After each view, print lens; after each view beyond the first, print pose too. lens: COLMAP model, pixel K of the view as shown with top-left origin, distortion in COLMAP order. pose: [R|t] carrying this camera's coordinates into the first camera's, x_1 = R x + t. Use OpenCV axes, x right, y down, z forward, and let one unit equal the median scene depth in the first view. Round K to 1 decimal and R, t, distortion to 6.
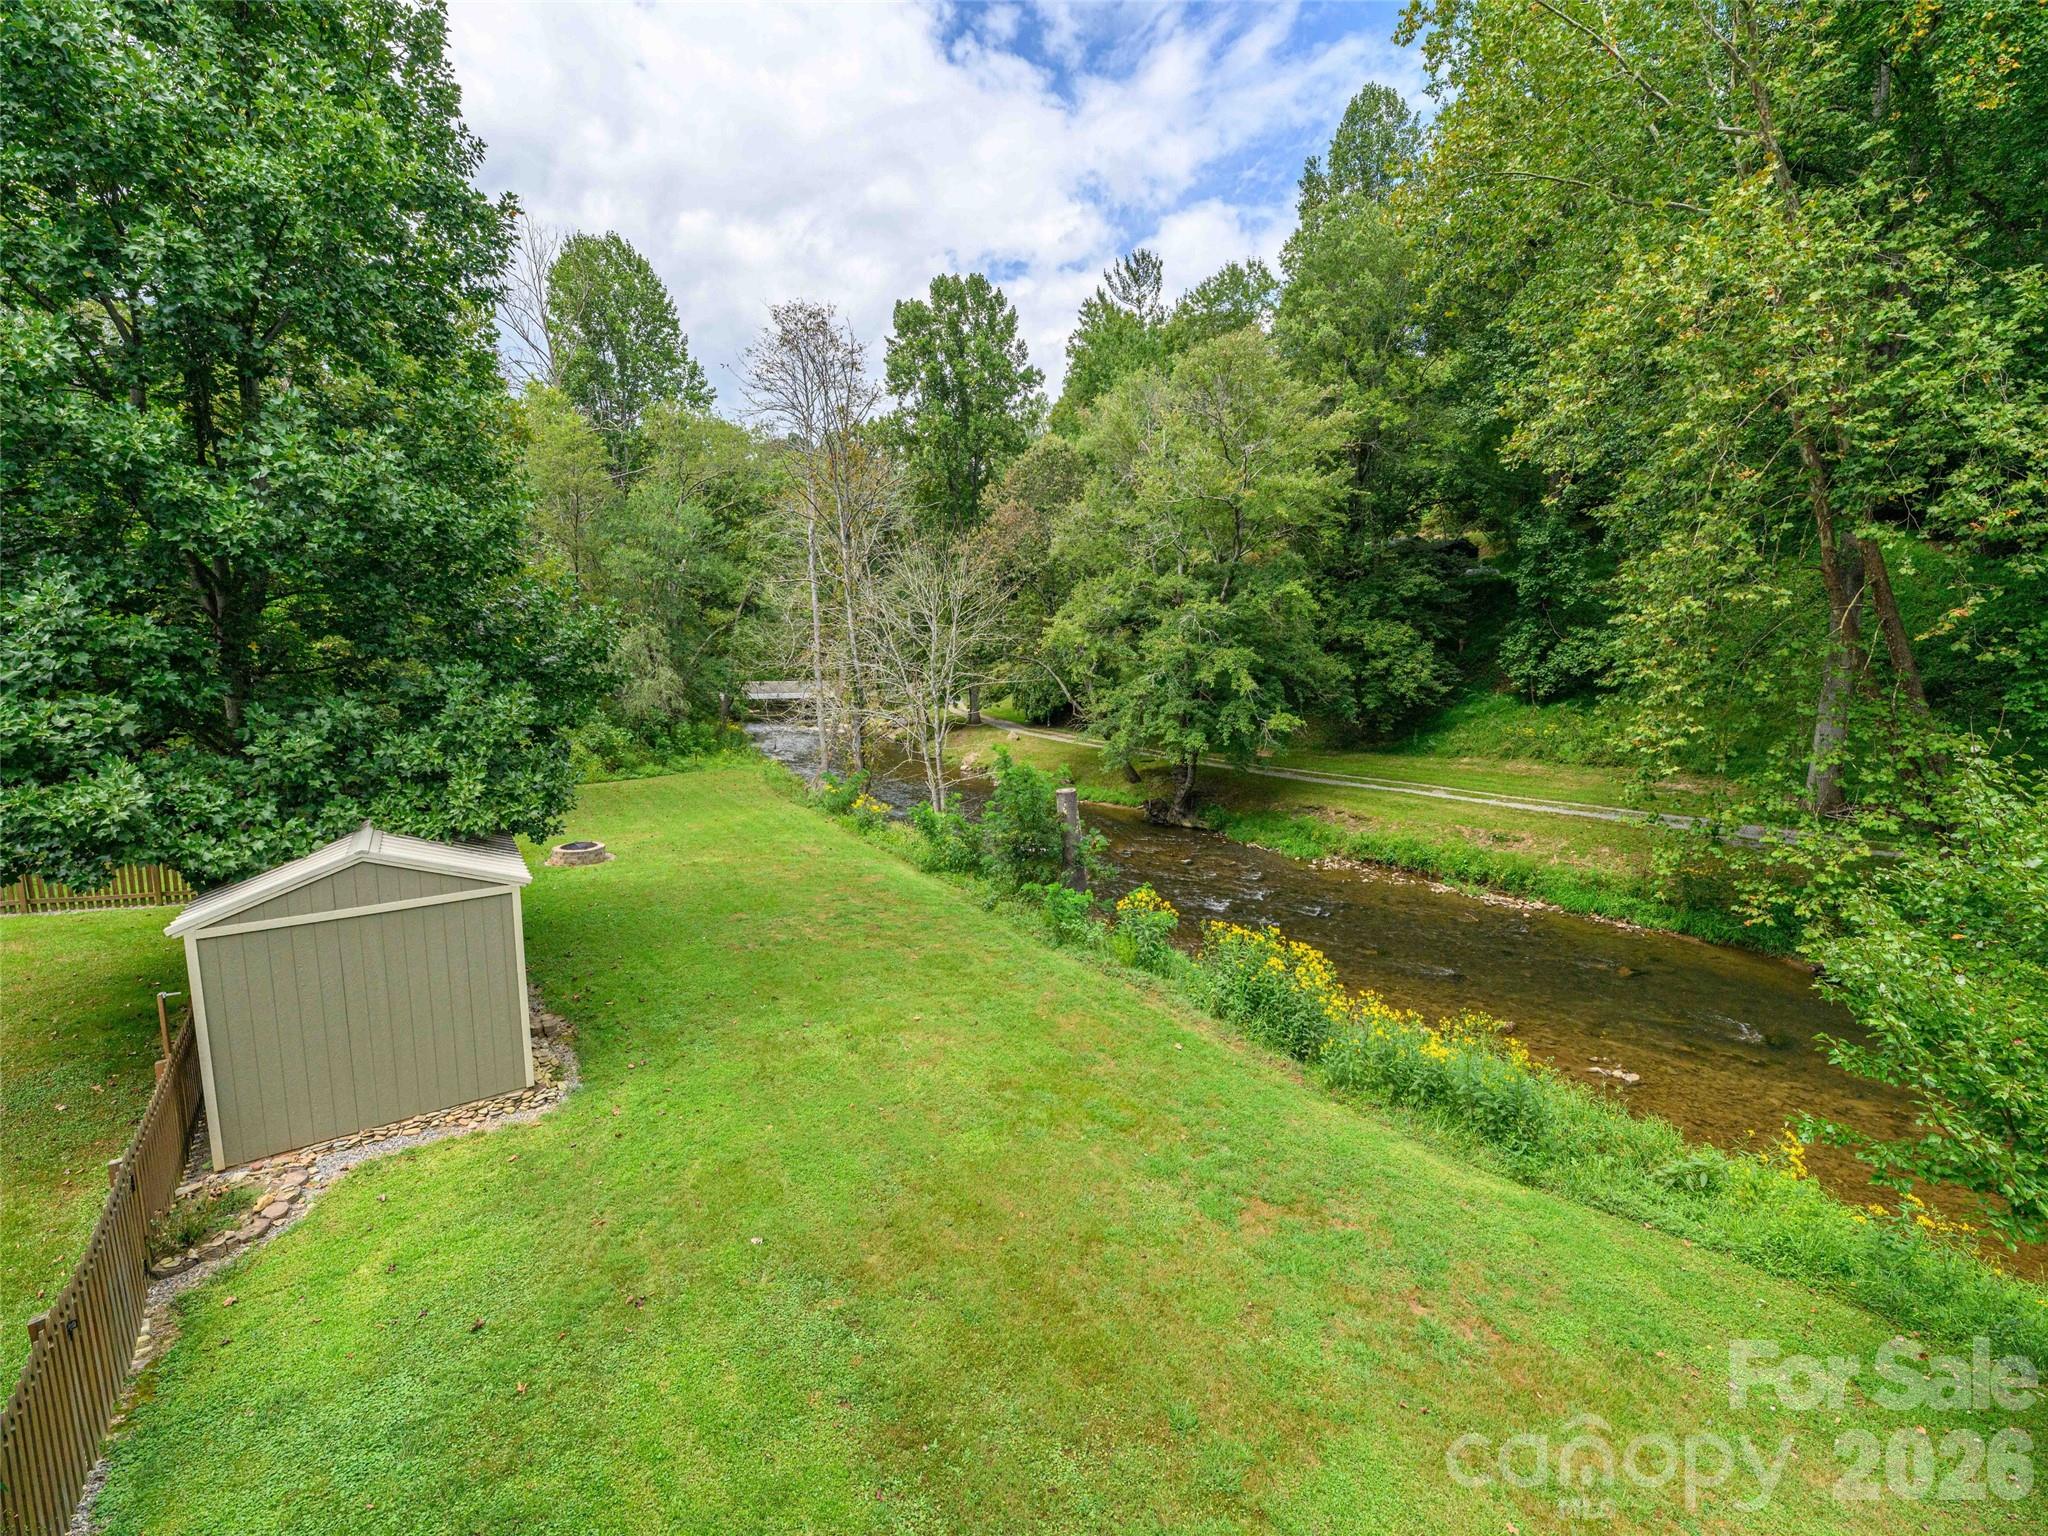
lens RADIAL K [[832.8, 0, 1016.1], [0, 832.8, 752.5], [0, 0, 1]] dist [-0.002240, 0.000703]
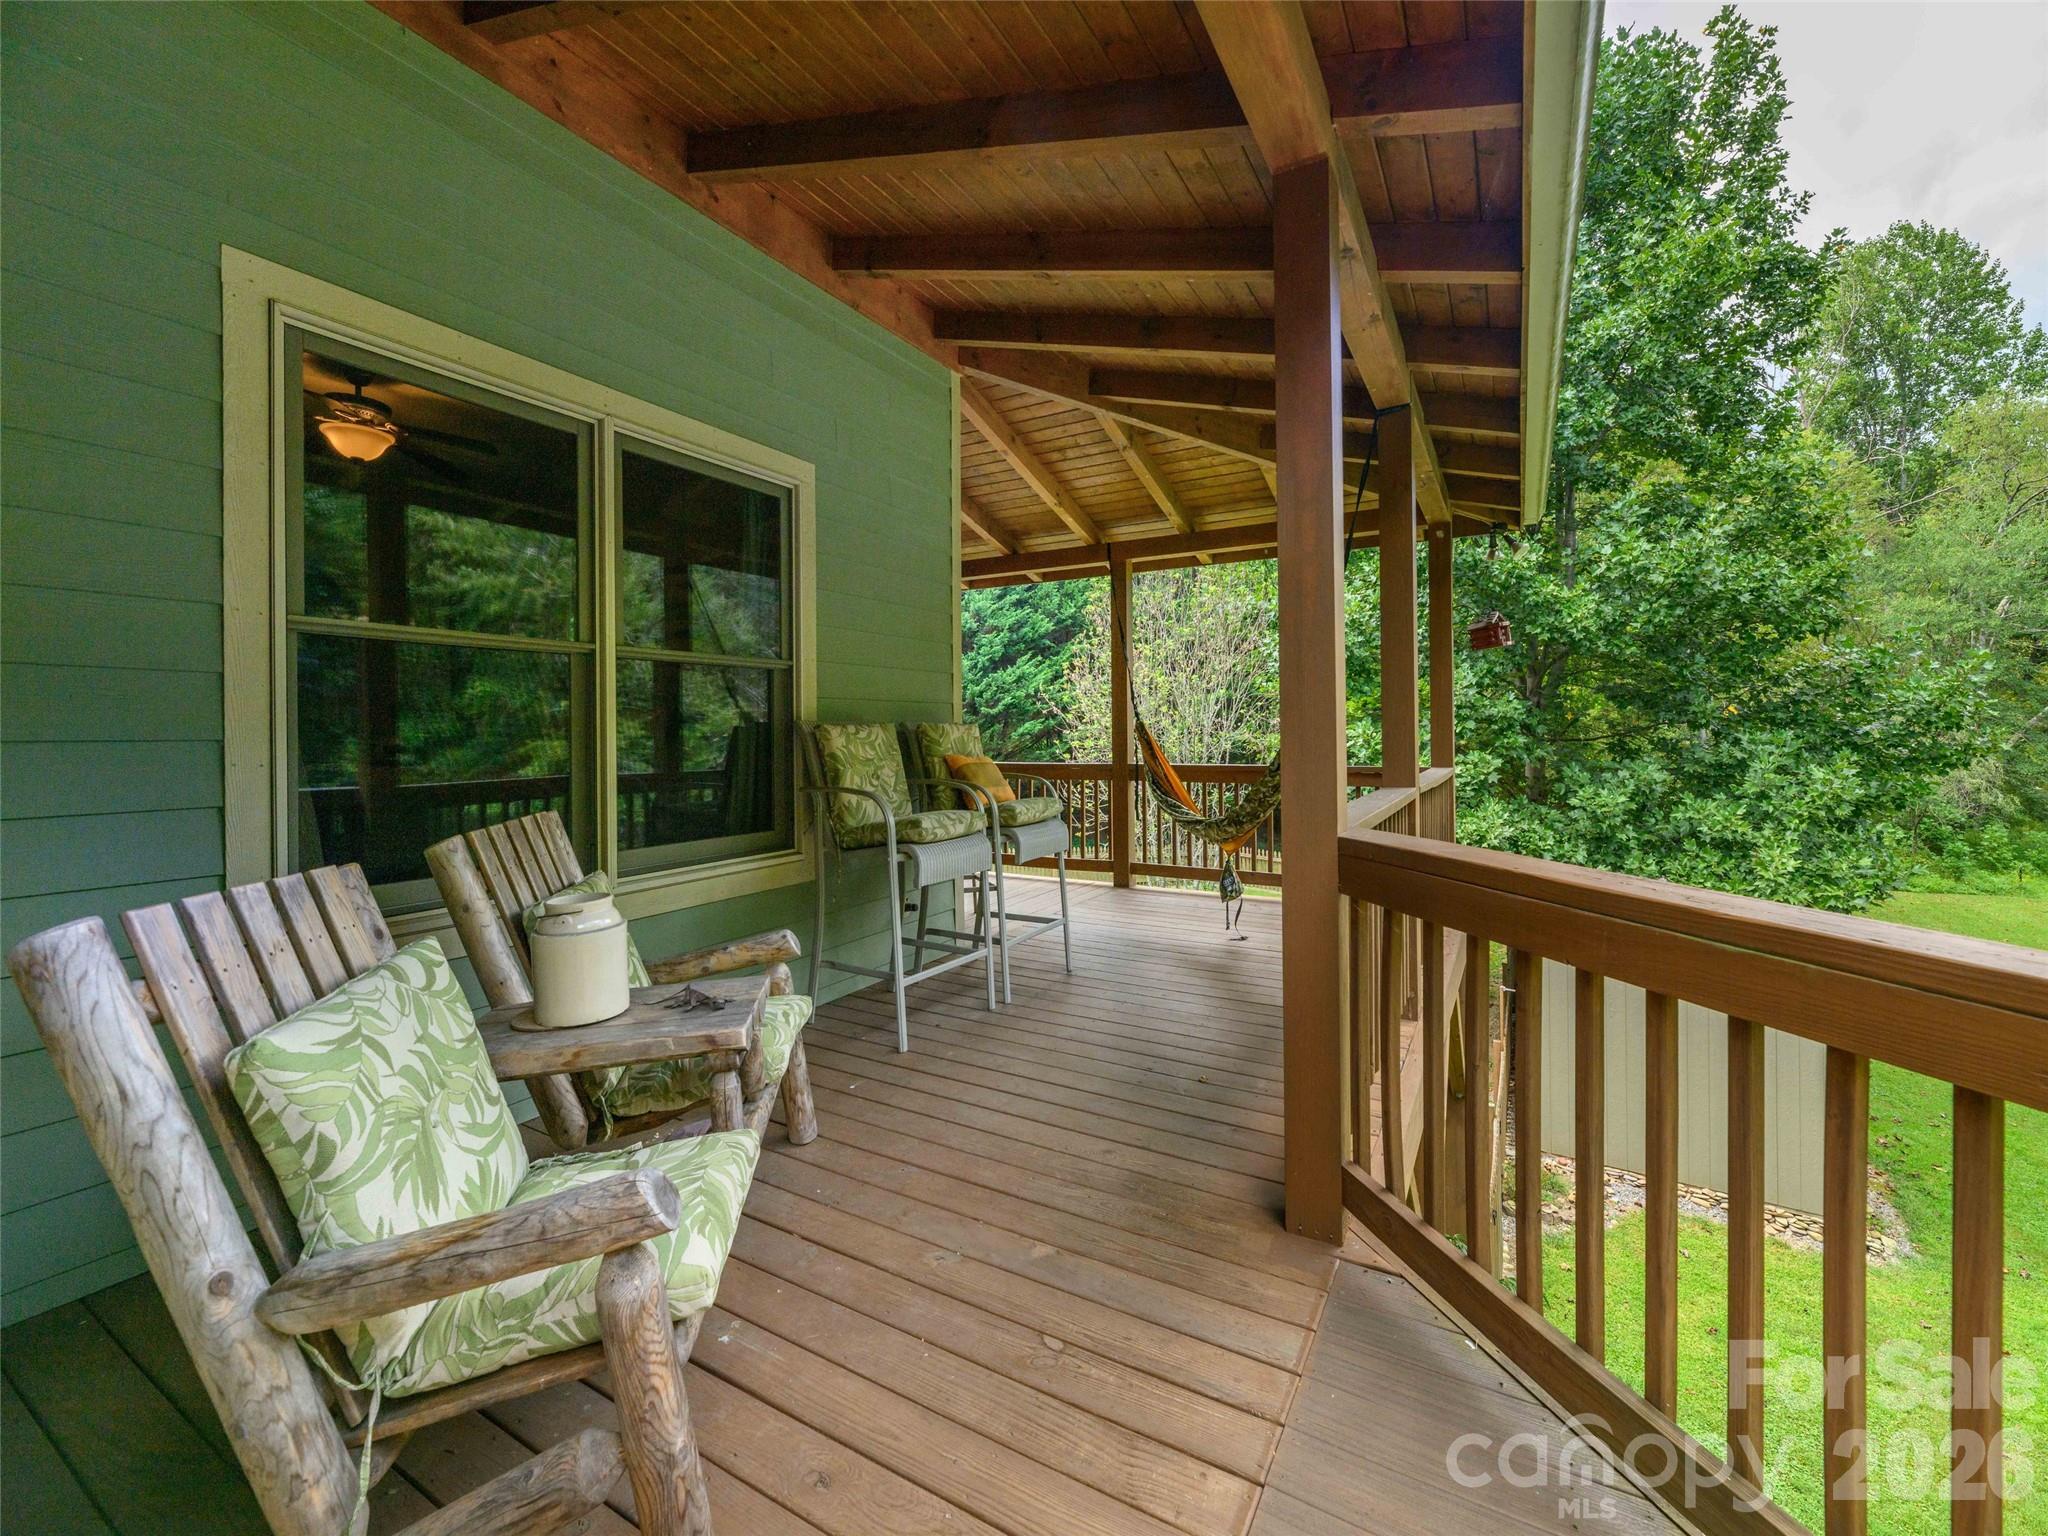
lens RADIAL K [[832.8, 0, 1031.4], [0, 832.8, 733.0], [0, 0, 1]] dist [-0.002240, 0.000703]
pose [[0.347012, -0.001724, -0.937859, -0.039859], [-0.110447, 0.992965, -0.042691, 0.017727], [0.931334, 0.118398, 0.344381, -0.067421]]
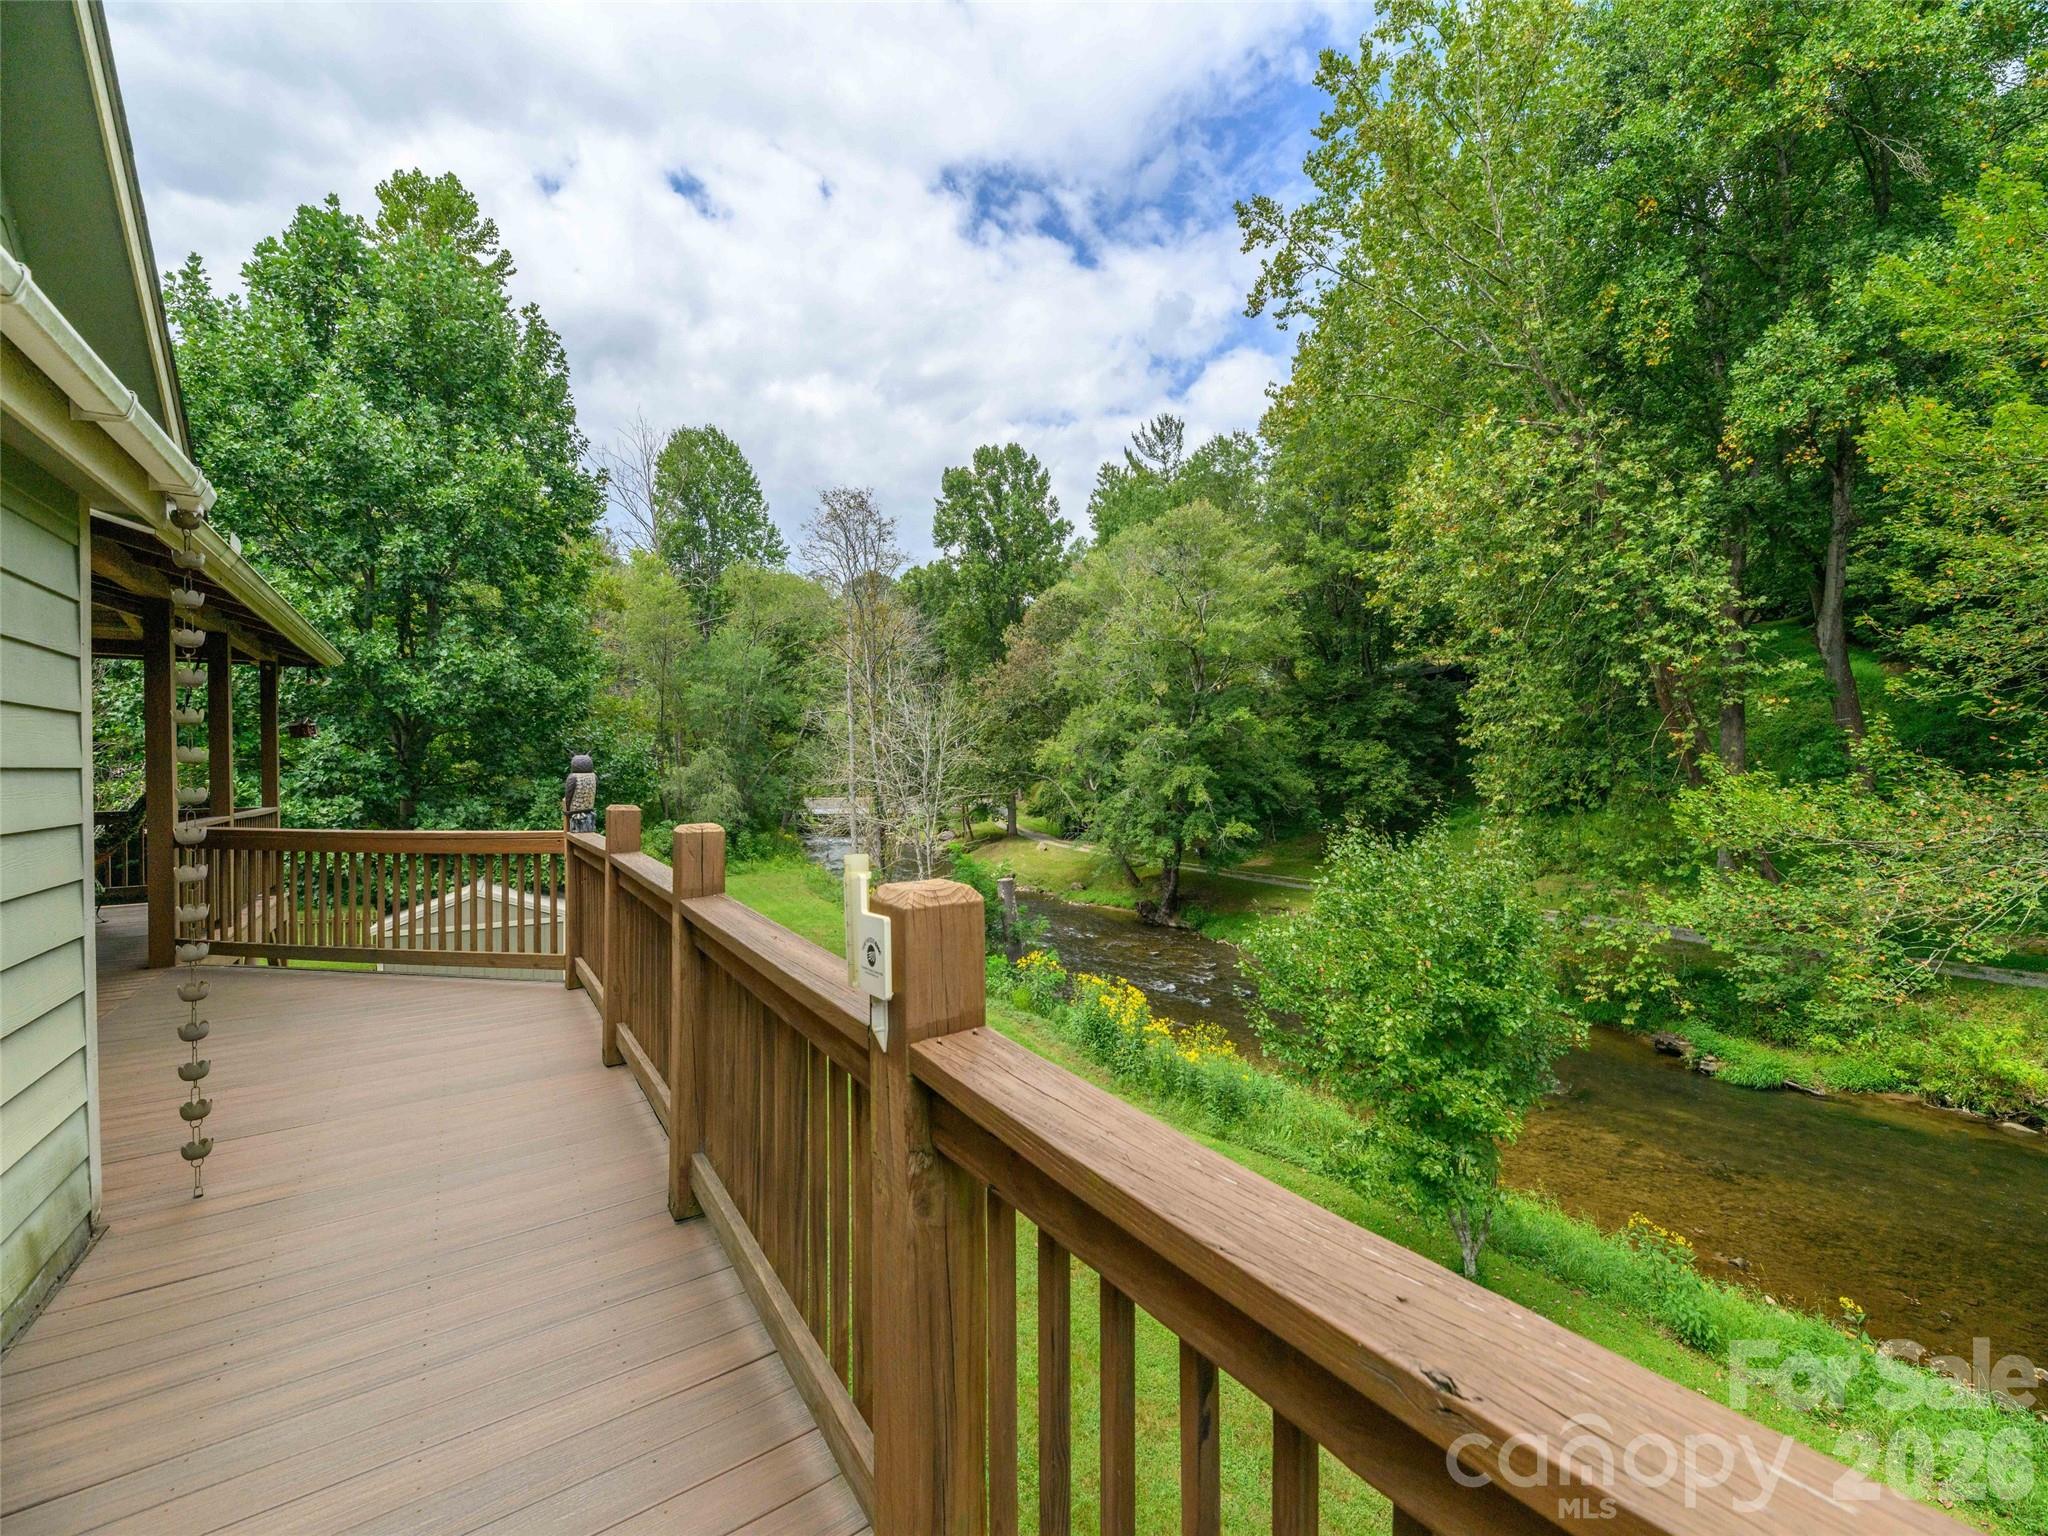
lens RADIAL K [[832.8, 0, 1016.7], [0, 832.8, 772.1], [0, 0, 1]] dist [-0.002240, 0.000703]
pose [[0.995378, -0.003369, -0.095974, 0.212368], [-0.007942, 0.993074, -0.117224, 0.034071], [0.095704, 0.117445, 0.988457, -0.269688]]
